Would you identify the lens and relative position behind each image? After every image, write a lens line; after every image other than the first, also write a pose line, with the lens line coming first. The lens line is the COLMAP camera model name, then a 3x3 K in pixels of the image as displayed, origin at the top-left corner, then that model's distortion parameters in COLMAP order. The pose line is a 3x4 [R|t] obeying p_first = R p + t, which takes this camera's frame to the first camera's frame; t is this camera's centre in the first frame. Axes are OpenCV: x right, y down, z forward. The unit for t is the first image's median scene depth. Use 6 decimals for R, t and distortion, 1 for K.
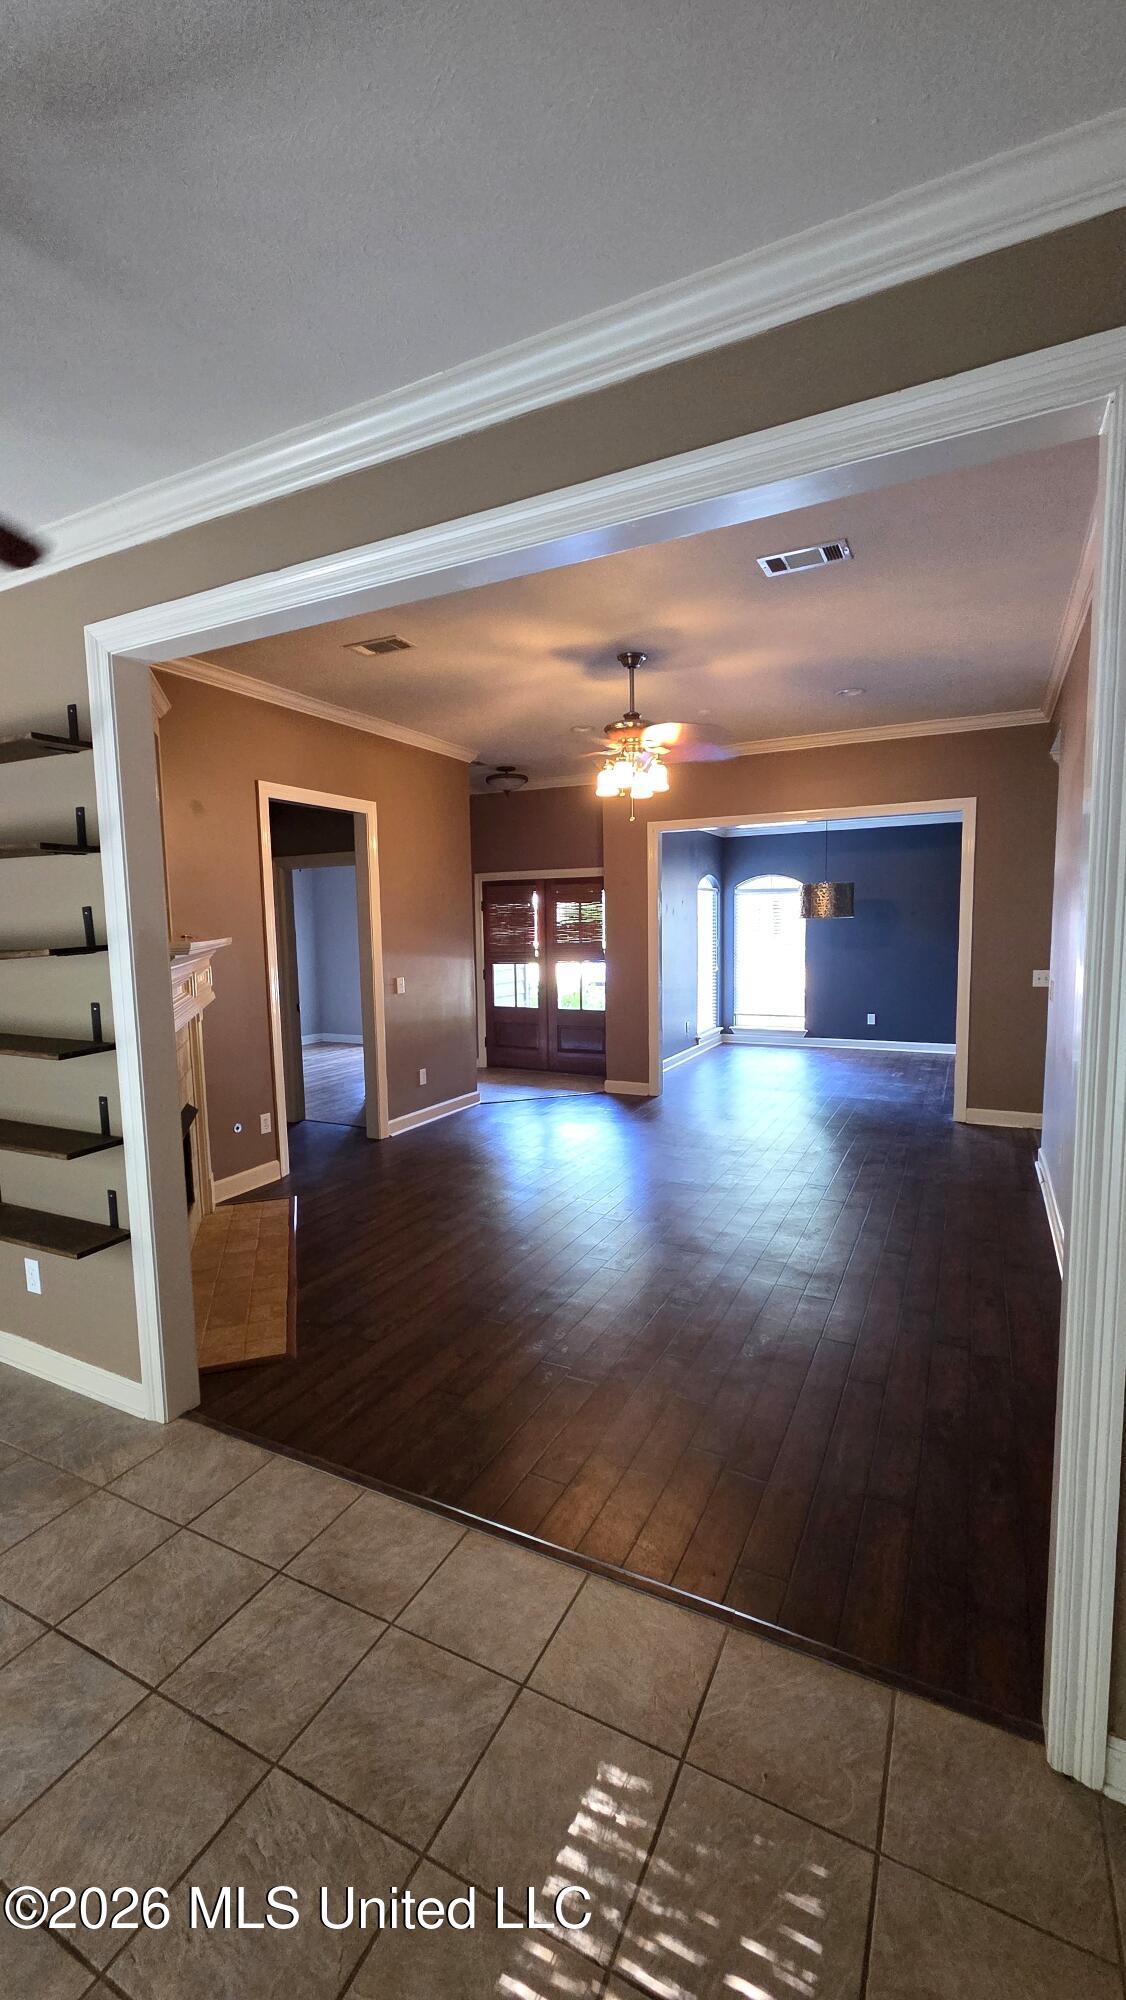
lens RADIAL K [[840.1, 0, 567.9], [0, 840.1, 1004.3], [0, 0, 1]] dist [0.001563, 0.000689]
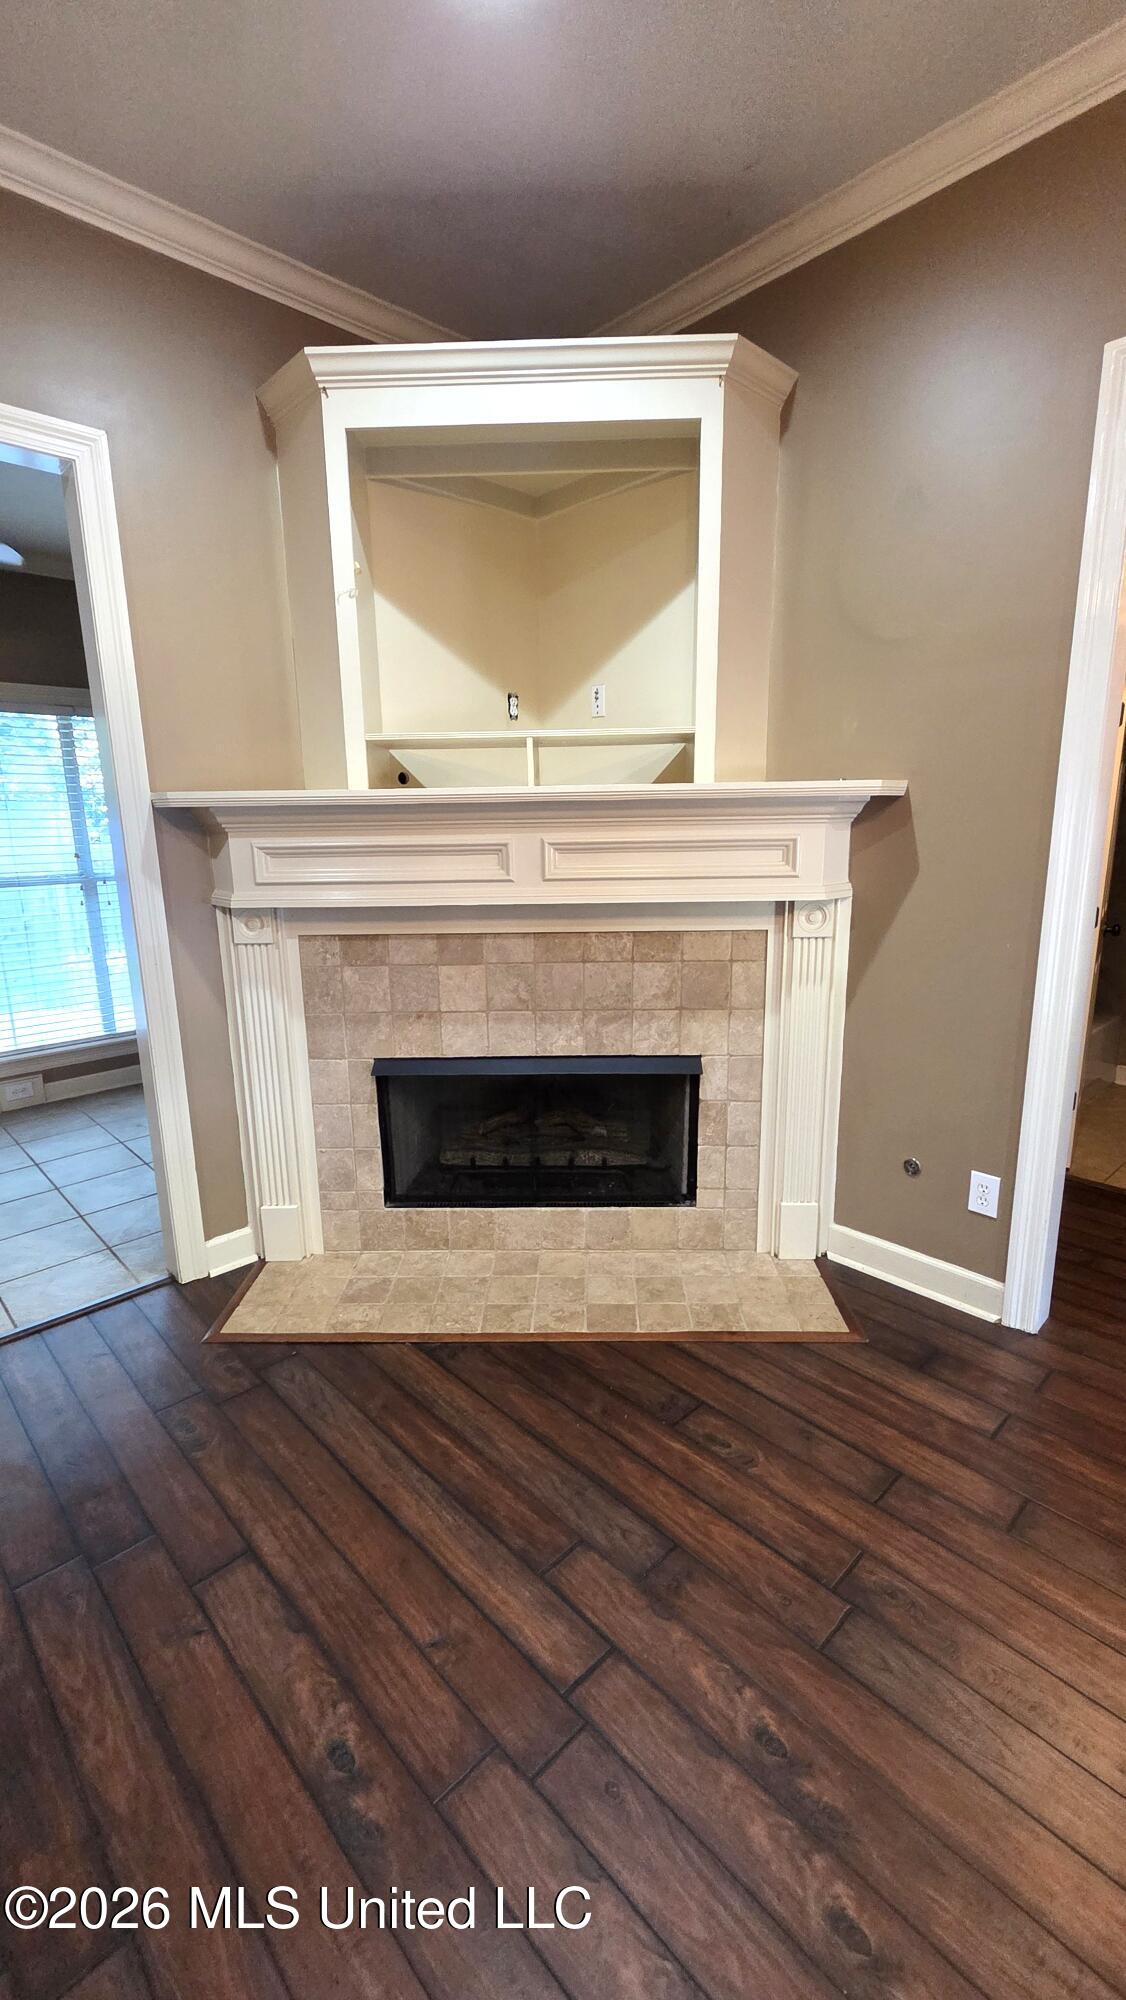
lens RADIAL K [[840.1, 0, 559.3], [0, 840.1, 1002.6], [0, 0, 1]] dist [0.001563, 0.000689]
pose [[-0.348537, 0.226806, -0.909440, 0.059954], [-0.074131, 0.960572, 0.267968, -0.033099], [0.934359, 0.160815, -0.317982, 0.472914]]
